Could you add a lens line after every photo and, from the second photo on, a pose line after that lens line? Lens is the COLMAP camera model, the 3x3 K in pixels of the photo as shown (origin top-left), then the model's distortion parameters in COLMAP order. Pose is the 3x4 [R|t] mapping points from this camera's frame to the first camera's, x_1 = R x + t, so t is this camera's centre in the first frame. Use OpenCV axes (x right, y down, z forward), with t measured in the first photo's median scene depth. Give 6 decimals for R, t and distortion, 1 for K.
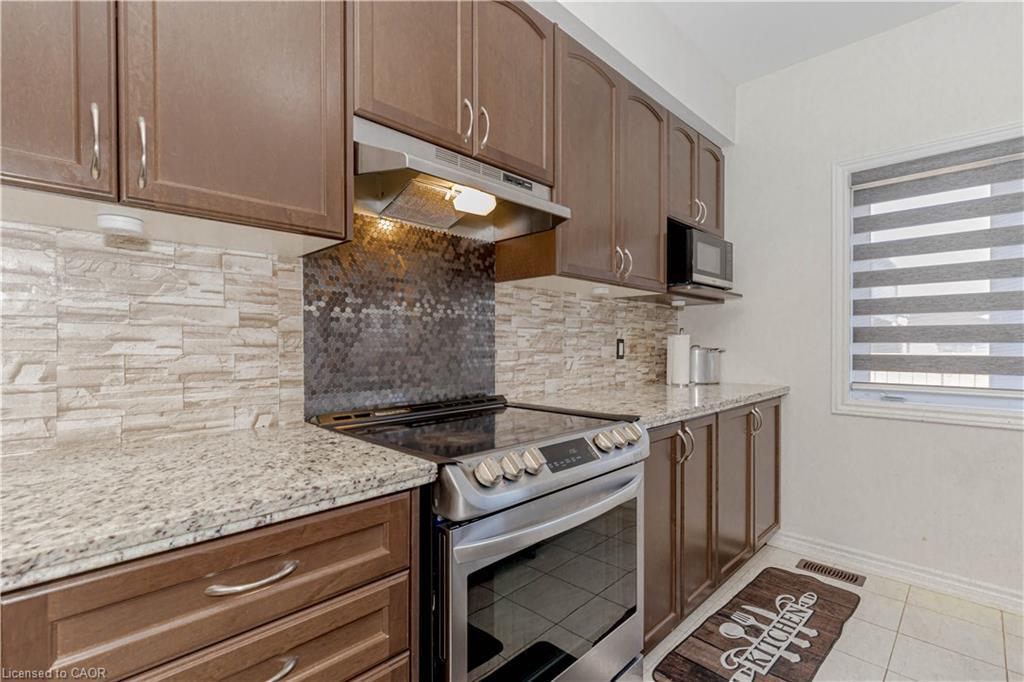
lens RADIAL K [[465.2, 0, 507.3], [0, 465.2, 346.6], [0, 0, 1]] dist [0.003245, -0.002002]
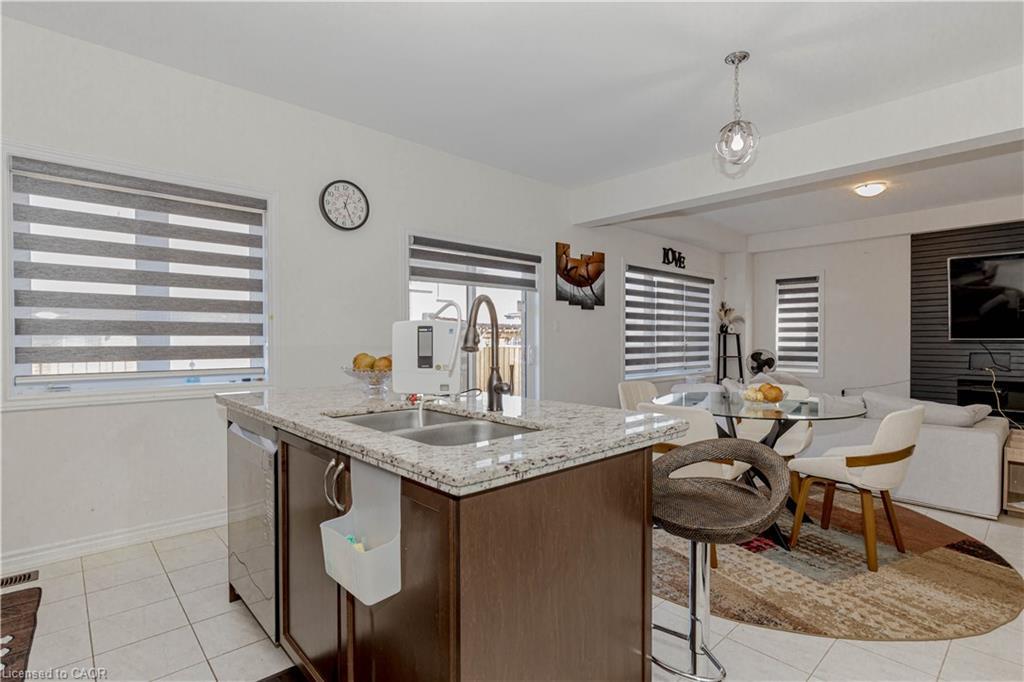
lens RADIAL K [[483.8, 0, 504.4], [0, 483.8, 341.1], [0, 0, 1]] dist [-0.005555, 0.001231]
pose [[0.049931, -0.005101, 0.998740, -0.271364], [0.007737, 0.999959, 0.004720, 0.010682], [-0.998723, 0.007491, 0.049968, -0.066208]]
